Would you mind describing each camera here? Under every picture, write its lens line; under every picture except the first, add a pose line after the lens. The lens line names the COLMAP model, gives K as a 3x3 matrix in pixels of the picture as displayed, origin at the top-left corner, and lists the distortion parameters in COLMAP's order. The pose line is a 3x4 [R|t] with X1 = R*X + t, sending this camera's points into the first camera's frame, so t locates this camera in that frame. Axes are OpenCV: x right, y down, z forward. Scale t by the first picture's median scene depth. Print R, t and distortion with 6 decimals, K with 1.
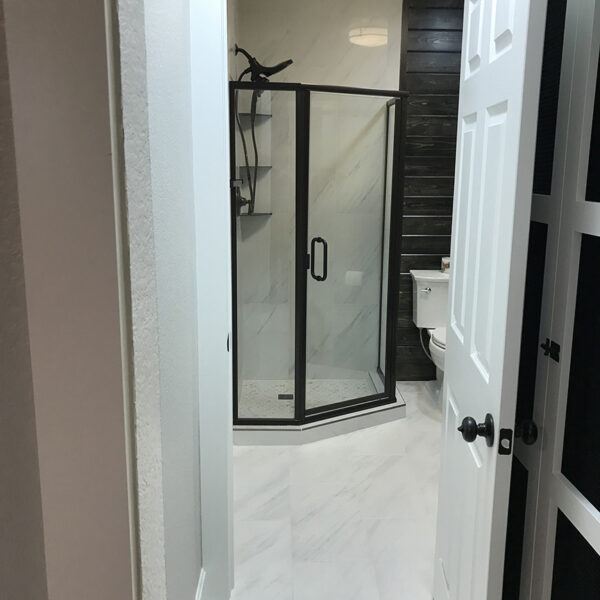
lens RADIAL K [[665.4, 0, 315.4], [0, 665.4, 298.7], [0, 0, 1]] dist [0.019720, 0.015554]
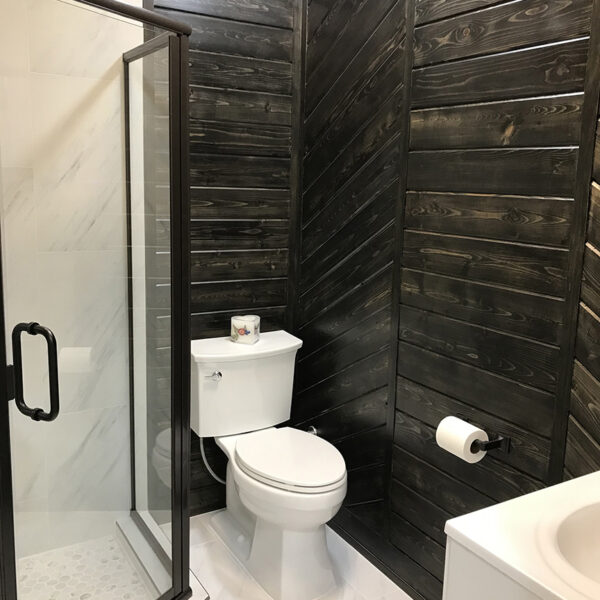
lens RADIAL K [[665.4, 0, 315.4], [0, 665.4, 298.7], [0, 0, 1]] dist [0.019720, 0.015554]
pose [[0.881288, -0.063743, 0.468261, -0.028887], [0.067067, 0.997702, 0.009592, -0.080923], [-0.467797, 0.022952, 0.883538, 0.422736]]
